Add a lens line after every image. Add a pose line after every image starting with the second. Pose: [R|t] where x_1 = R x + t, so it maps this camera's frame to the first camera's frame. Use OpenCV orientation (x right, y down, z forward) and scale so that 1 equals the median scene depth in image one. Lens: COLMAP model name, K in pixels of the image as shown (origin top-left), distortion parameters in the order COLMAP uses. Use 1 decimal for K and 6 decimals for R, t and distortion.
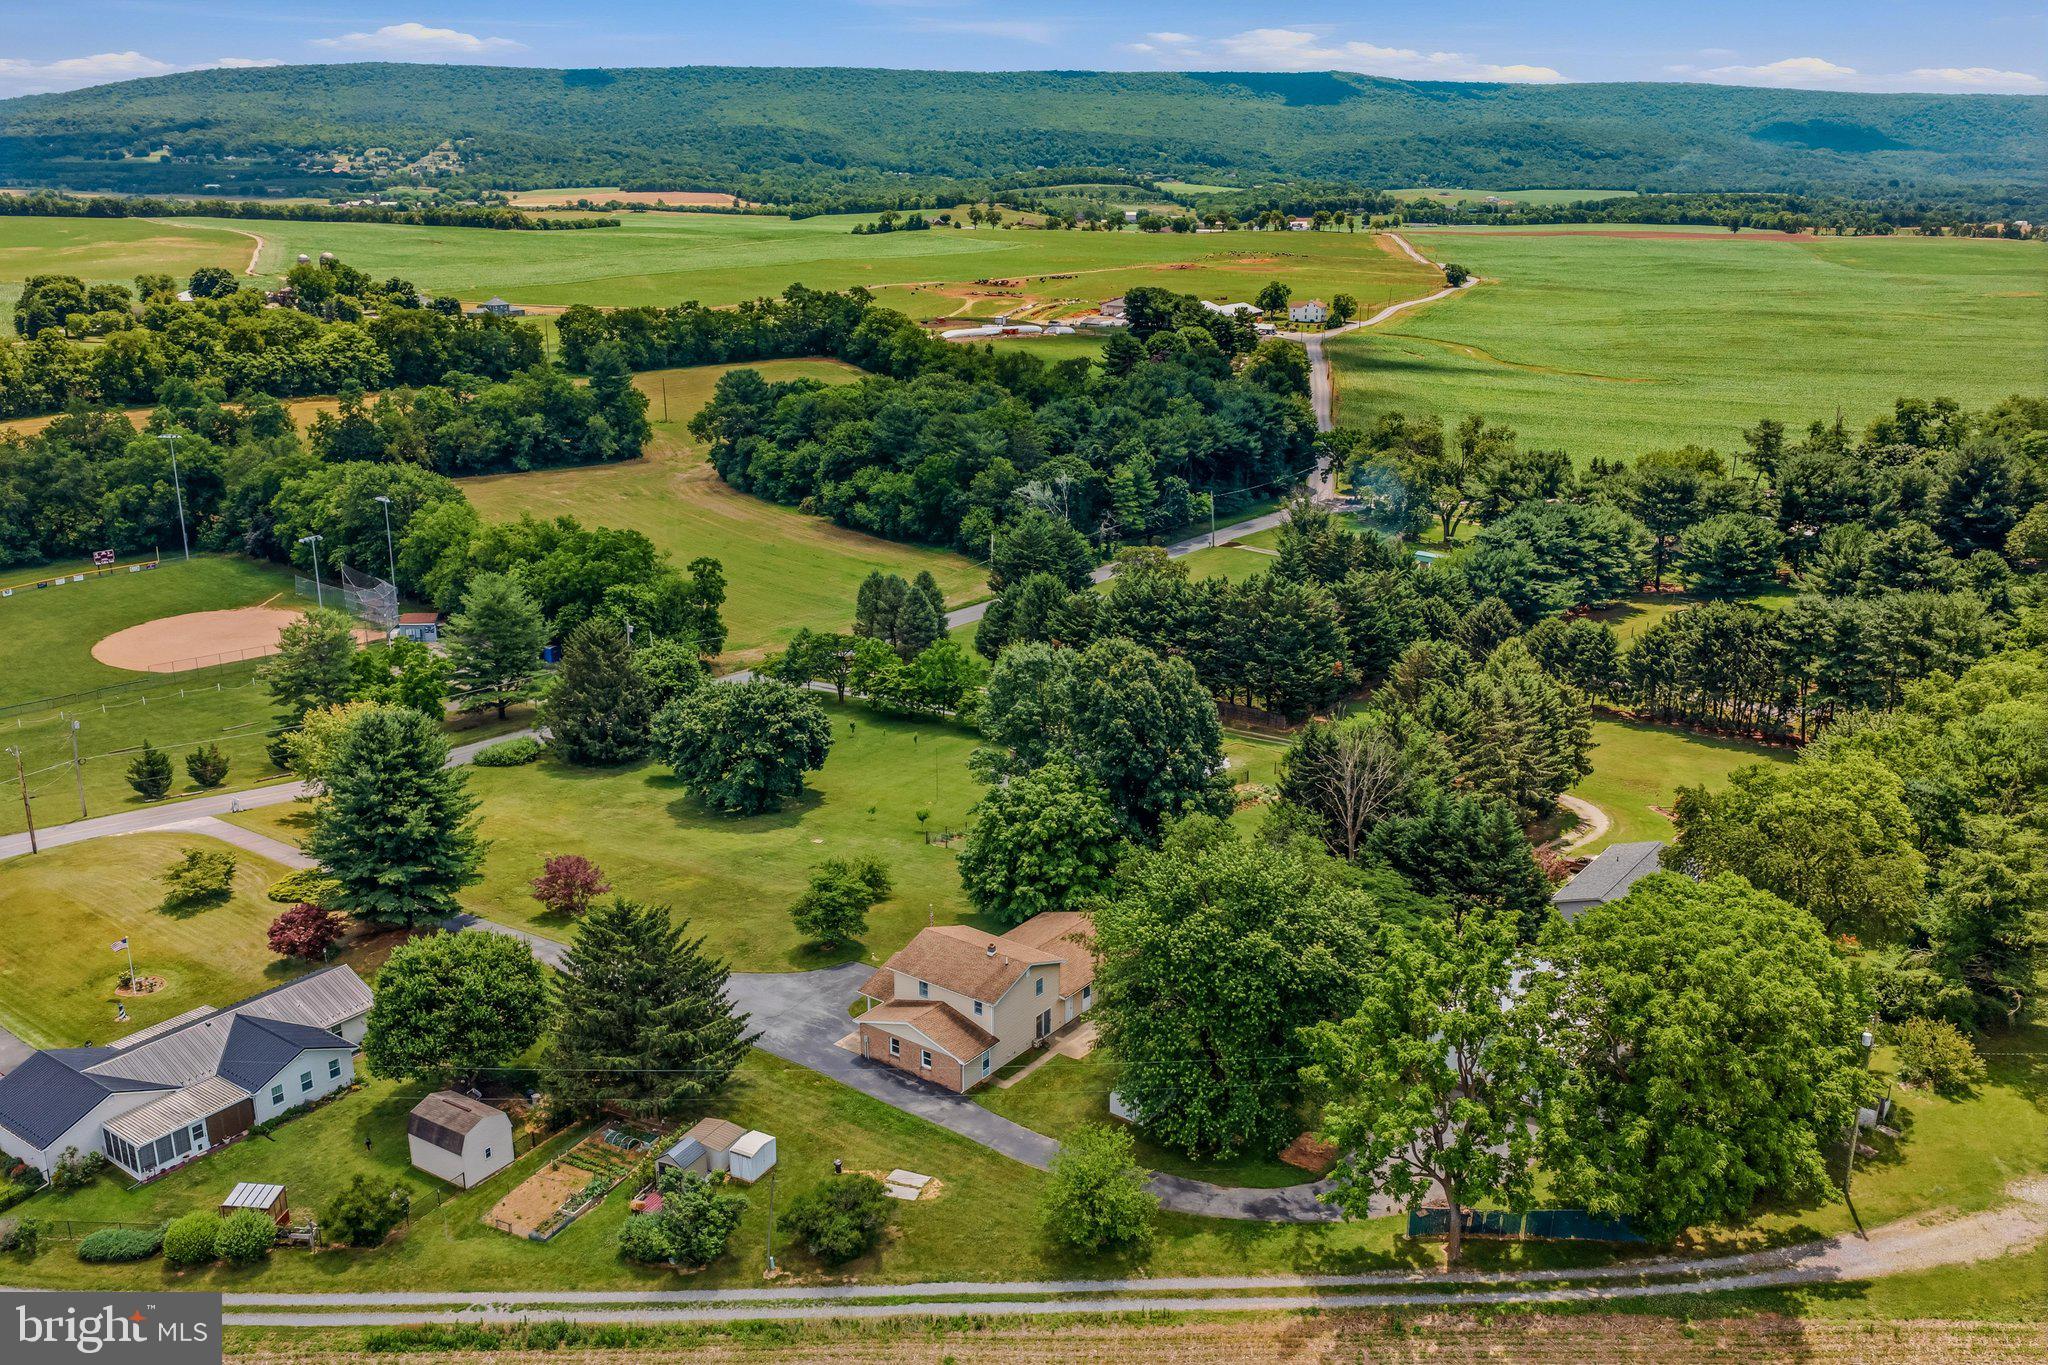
lens RADIAL K [[1697.2, 0, 1030.8], [0, 1697.2, 684.4], [0, 0, 1]] dist [0.026466, -0.049556]
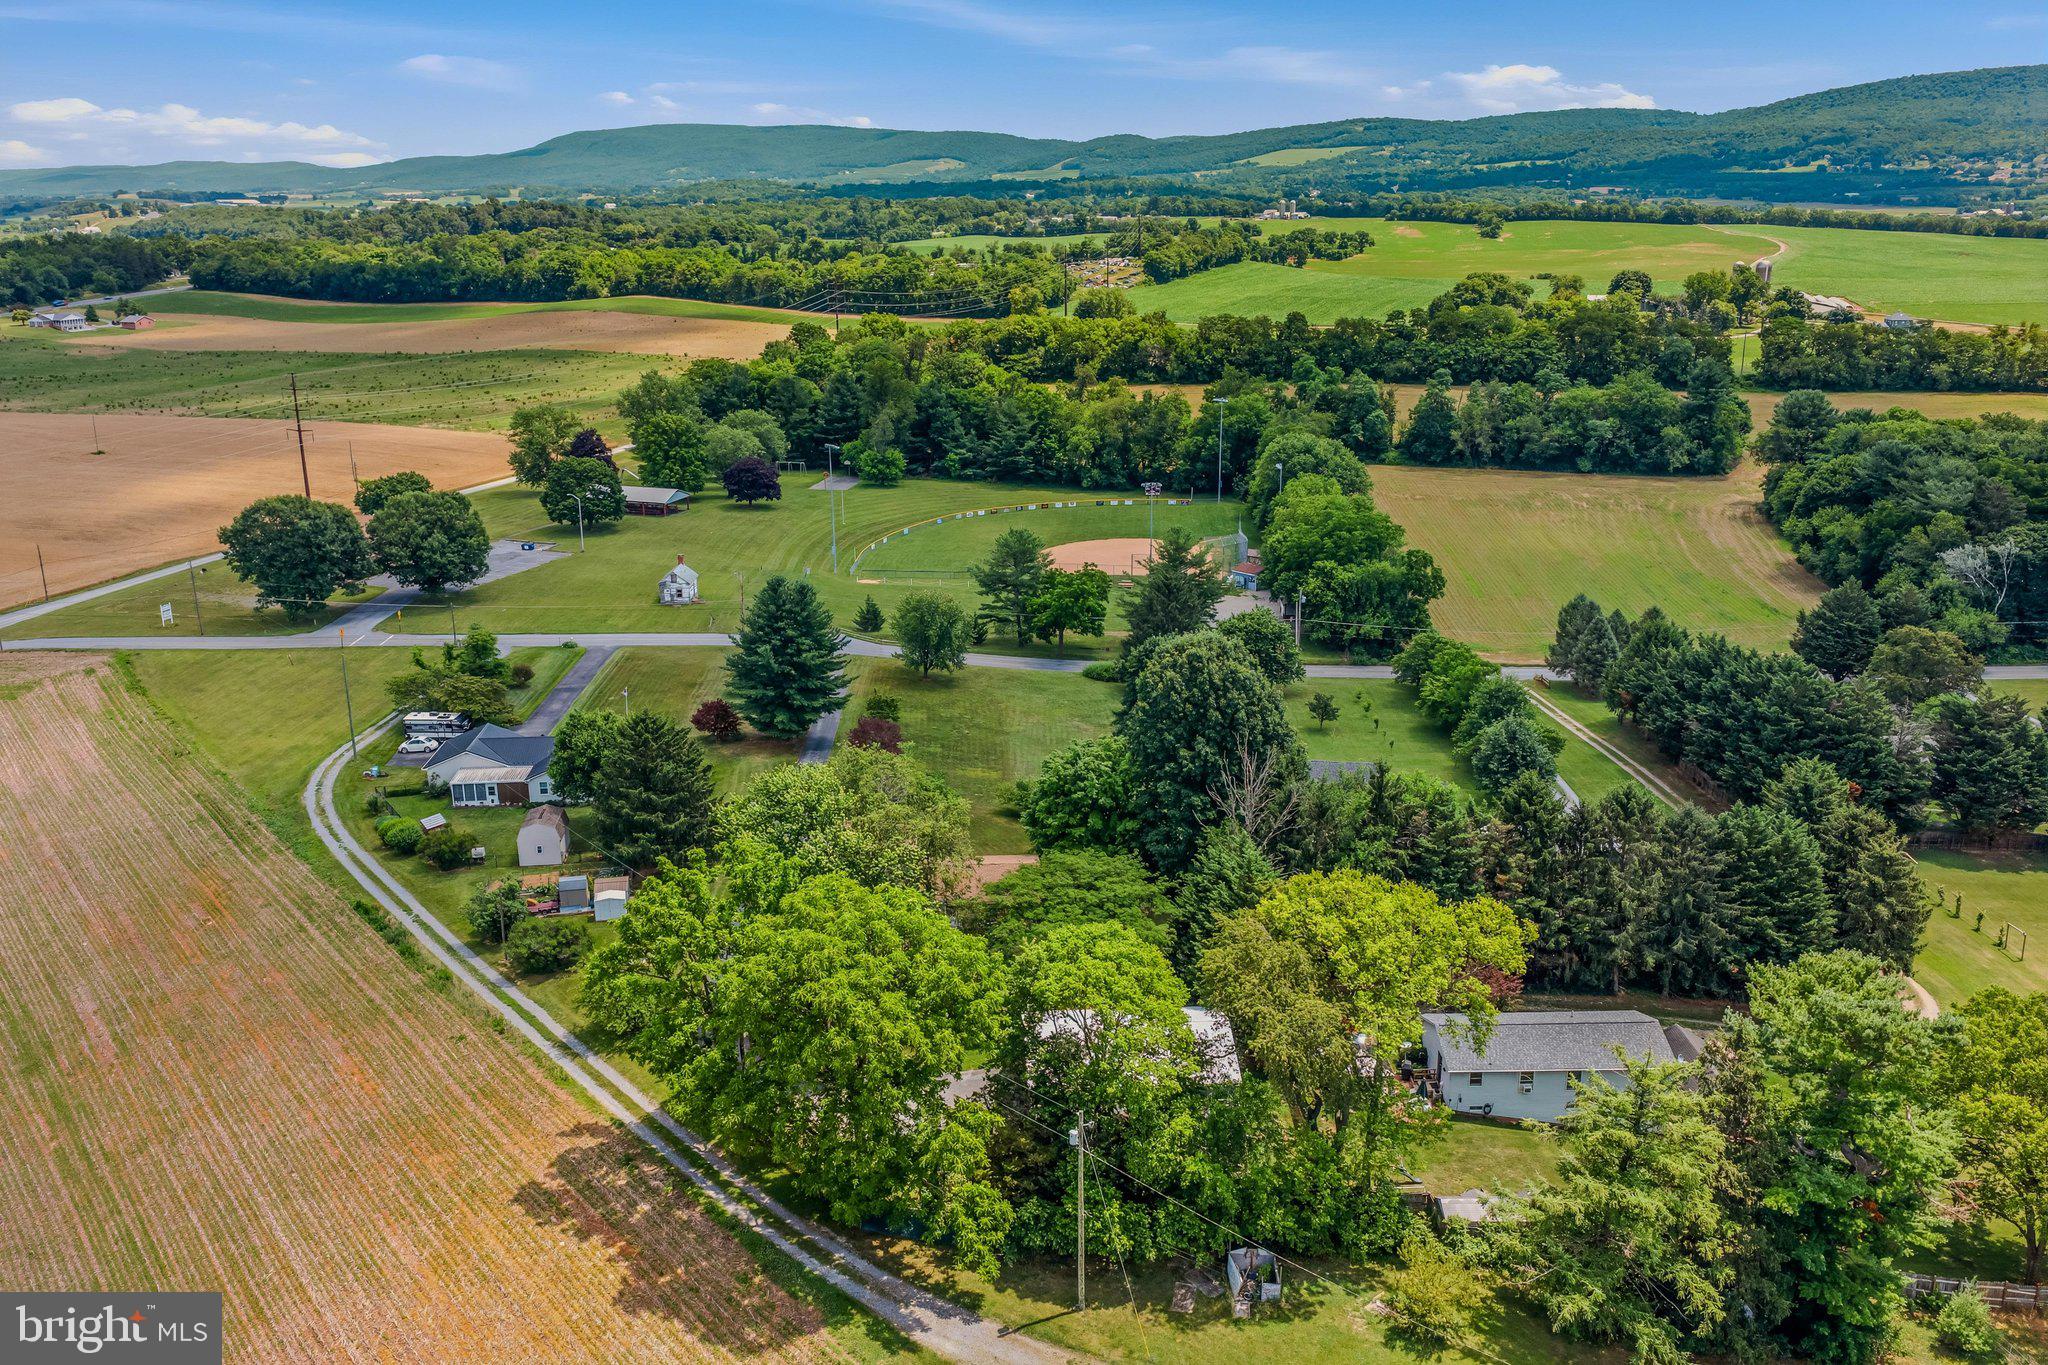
lens RADIAL K [[1697.2, 0, 1027.7], [0, 1697.2, 673.7], [0, 0, 1]] dist [0.026466, -0.049556]
pose [[0.623491, 0.209626, -0.753204, 0.383852], [-0.217513, 0.971860, 0.090426, -0.036759], [0.750964, 0.107452, 0.651542, 0.128080]]
